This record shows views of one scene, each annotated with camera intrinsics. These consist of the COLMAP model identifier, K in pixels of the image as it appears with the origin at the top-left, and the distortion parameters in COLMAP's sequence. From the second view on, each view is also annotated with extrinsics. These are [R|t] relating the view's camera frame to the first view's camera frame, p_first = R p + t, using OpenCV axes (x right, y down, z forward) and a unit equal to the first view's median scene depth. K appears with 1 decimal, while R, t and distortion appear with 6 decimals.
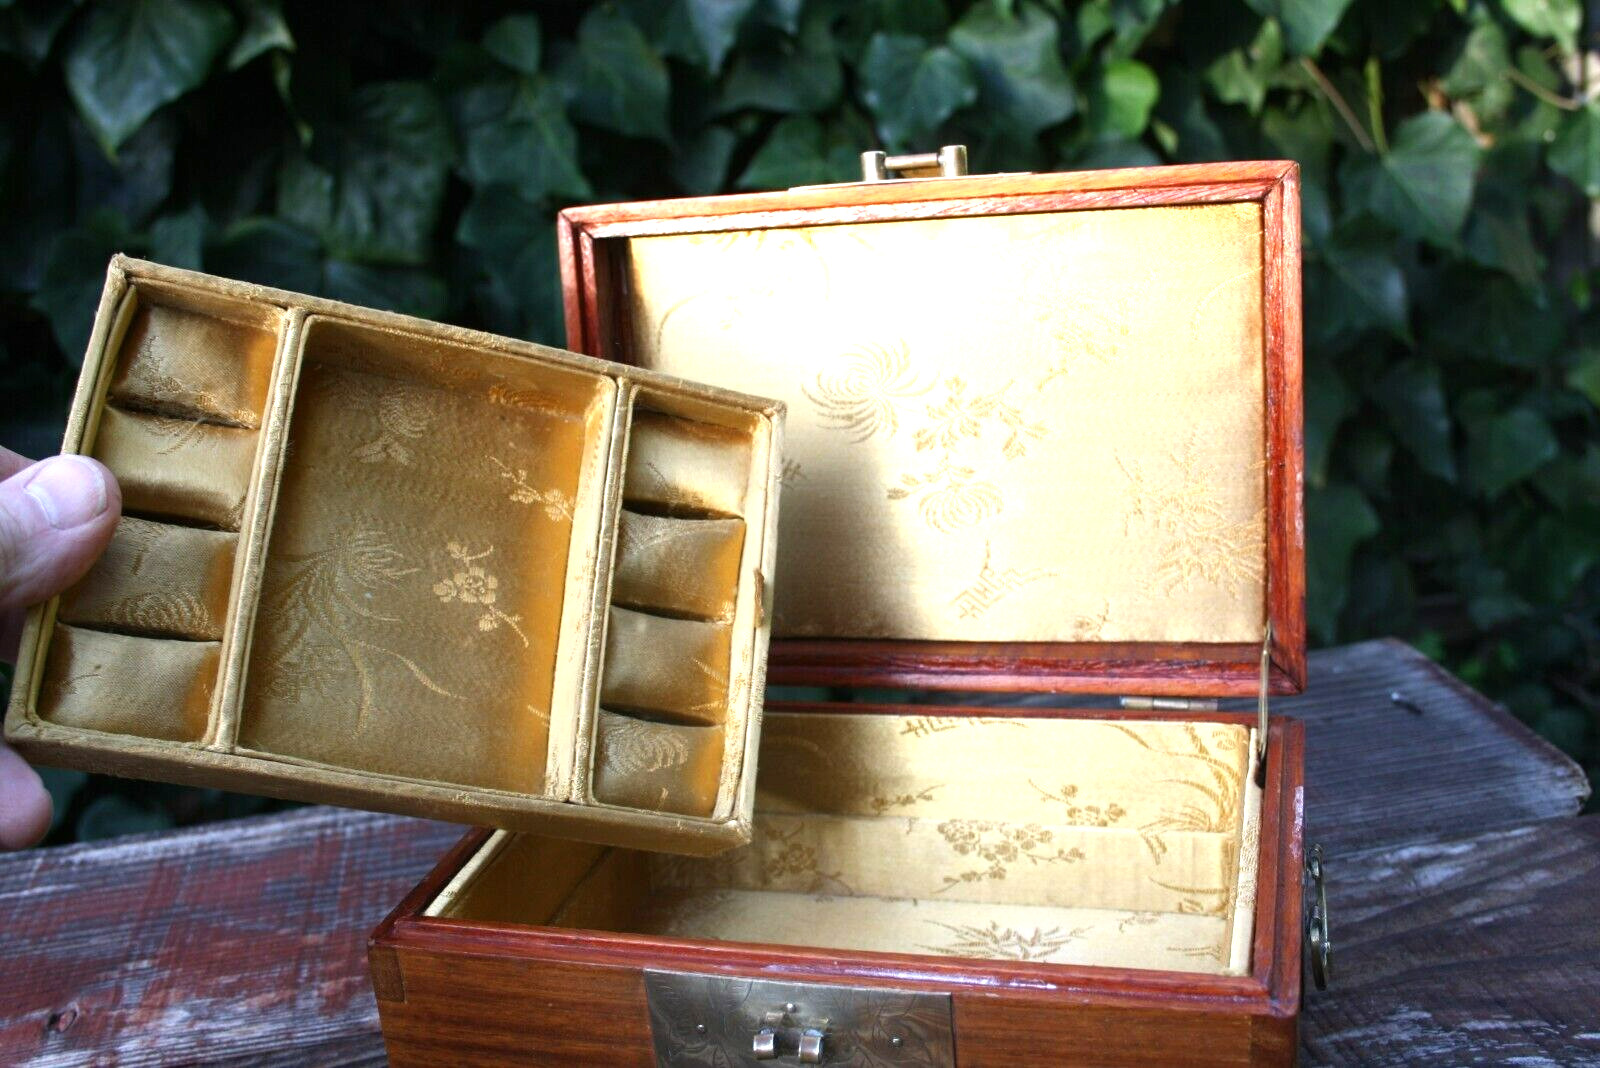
lens RADIAL K [[1684.3, 0, 794.2], [0, 1684.3, 533.1], [0, 0, 1]] dist [-0.109818, 0.136749]
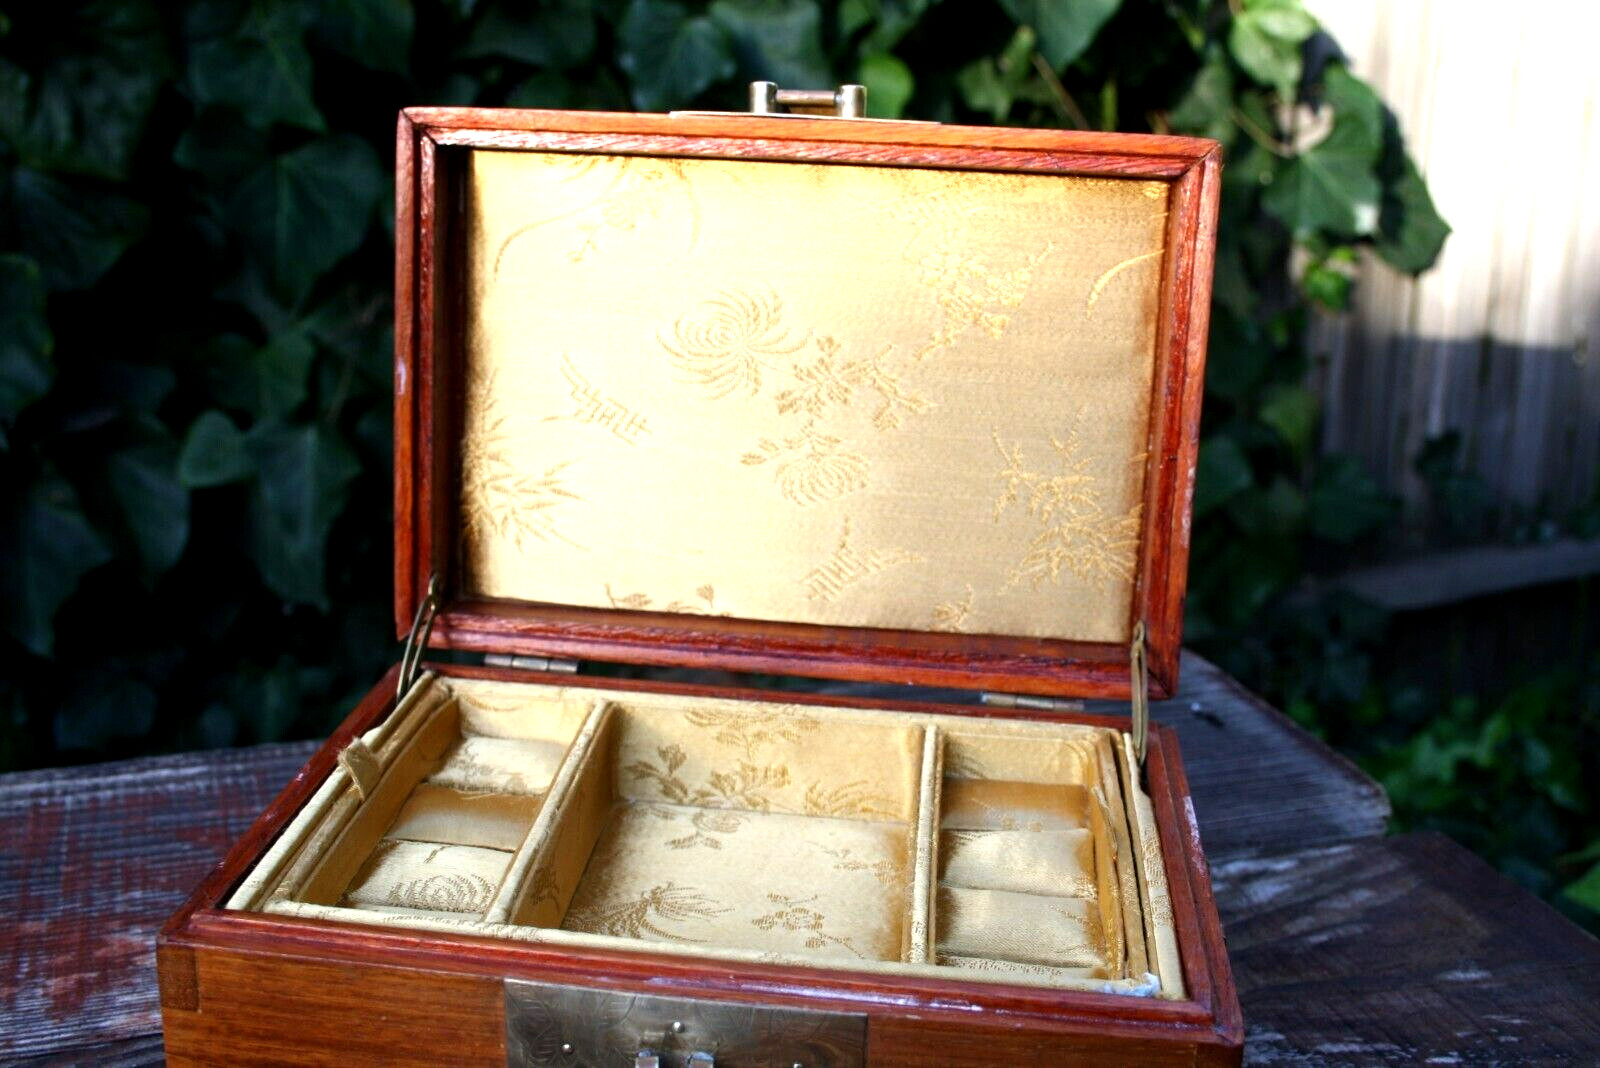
lens RADIAL K [[1684.3, 0, 794.2], [0, 1684.3, 533.1], [0, 0, 1]] dist [-0.109818, 0.136749]
pose [[0.976786, 0.069419, 0.202660, -0.099614], [-0.070556, 0.997507, -0.001619, 0.016759], [-0.202267, -0.012717, 0.979248, 0.097493]]
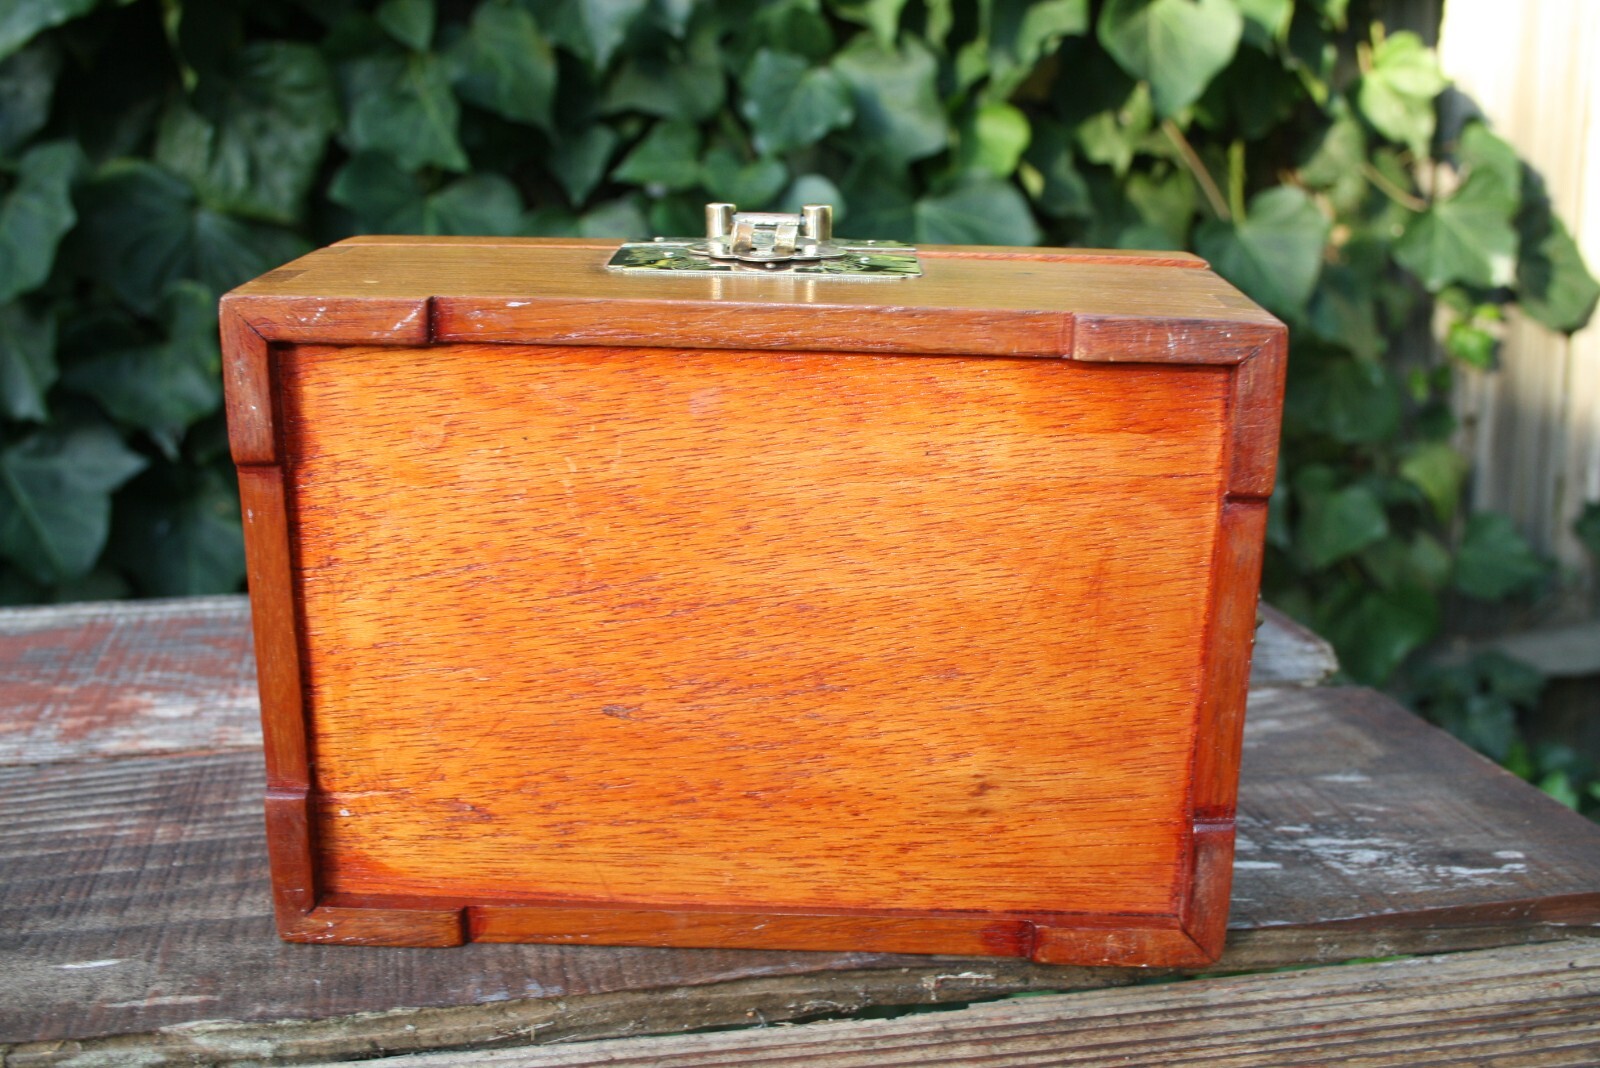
lens RADIAL K [[1684.3, 0, 794.2], [0, 1684.3, 533.1], [0, 0, 1]] dist [-0.109818, 0.136749]
pose [[0.993225, 0.093289, 0.069285, 0.070683], [-0.088474, 0.993644, -0.069592, 0.188158], [-0.075337, 0.062991, 0.995167, -0.026769]]
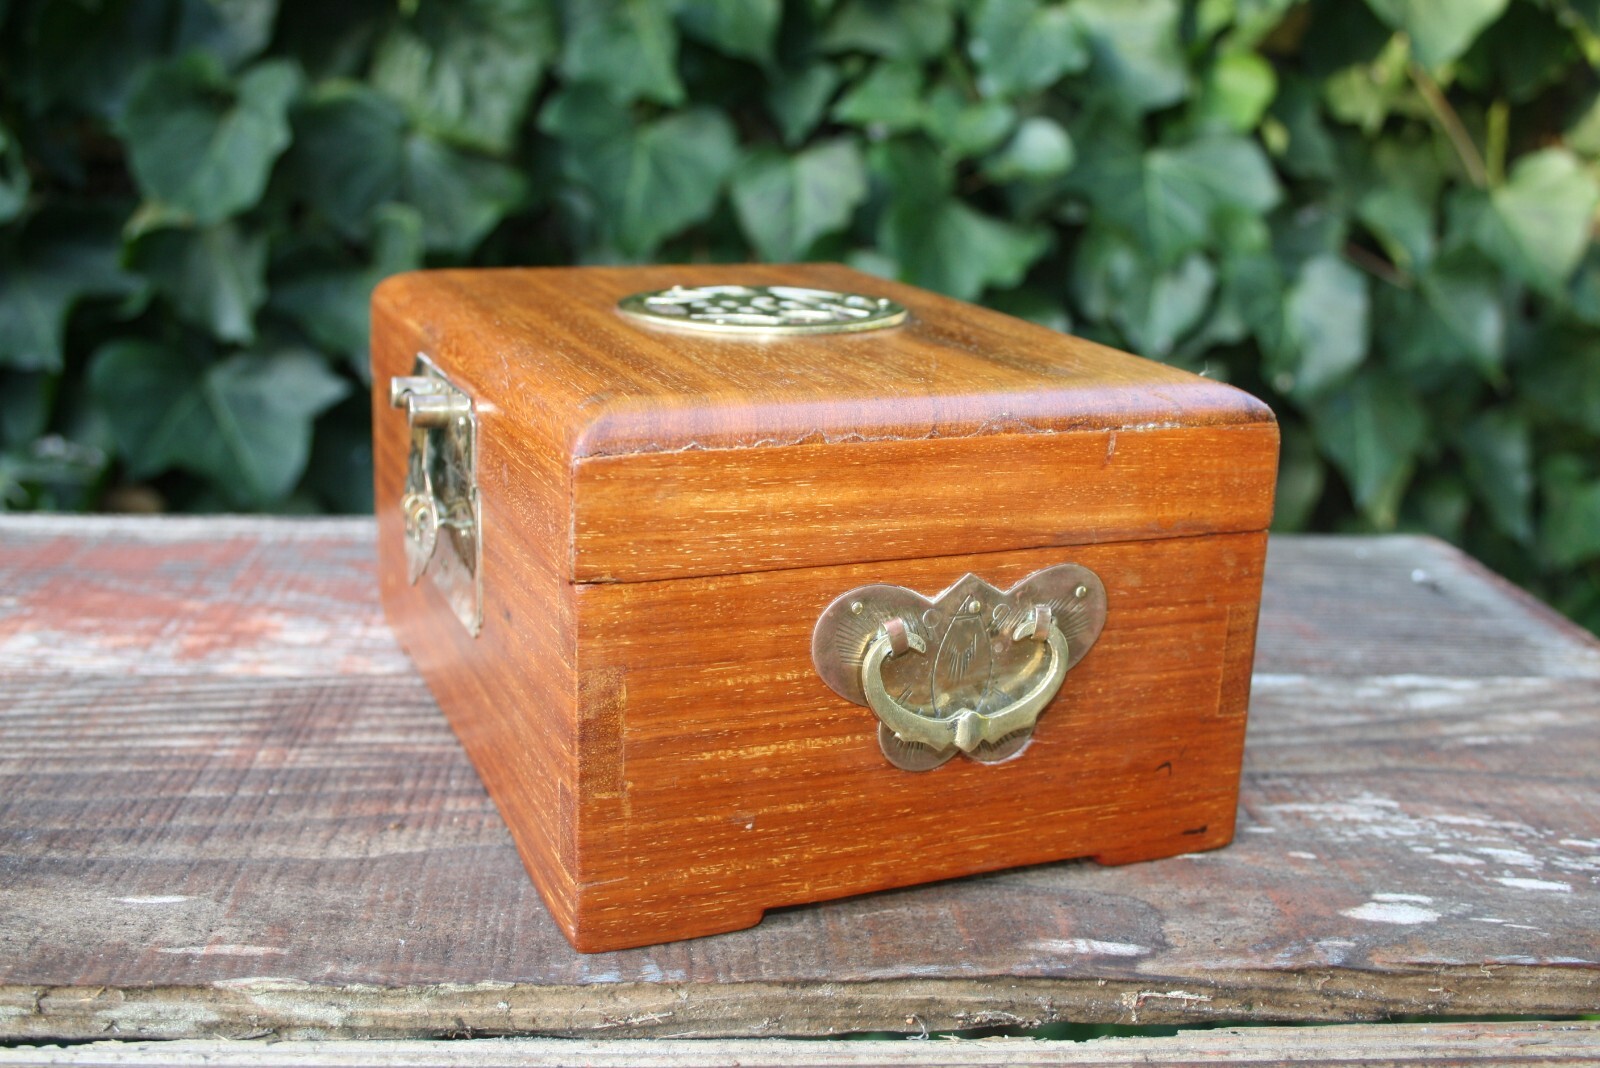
lens RADIAL K [[1658.6, 0, 800.0], [0, 1658.6, 534.0], [0, 0, 1]] dist [-0.104741, 0.108861]
pose [[0.988263, 0.144920, -0.048321, 0.086297], [-0.146701, 0.988541, -0.035586, 0.201046], [0.042610, 0.042257, 0.998198, 0.115321]]
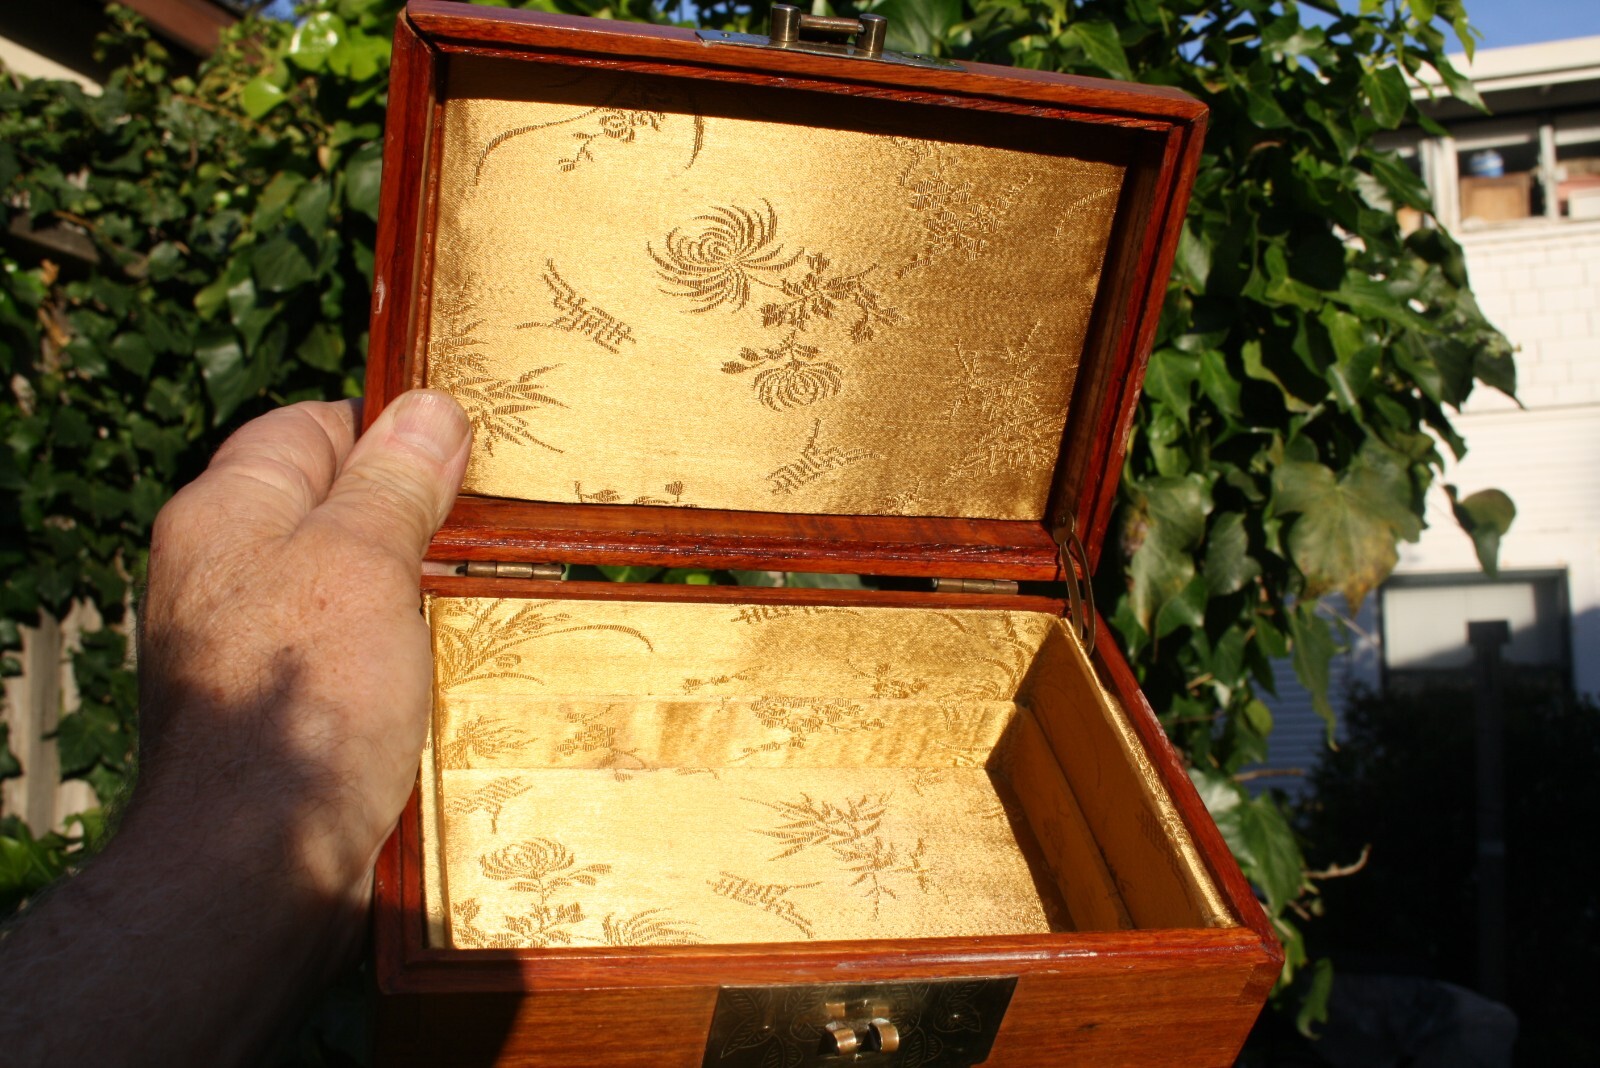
lens RADIAL K [[1684.3, 0, 794.2], [0, 1684.3, 533.1], [0, 0, 1]] dist [-0.109818, 0.136749]
pose [[0.847835, -0.039985, 0.528750, -0.407989], [-0.113744, 0.960228, 0.254998, -0.176928], [-0.517917, -0.276338, 0.809567, 0.200494]]
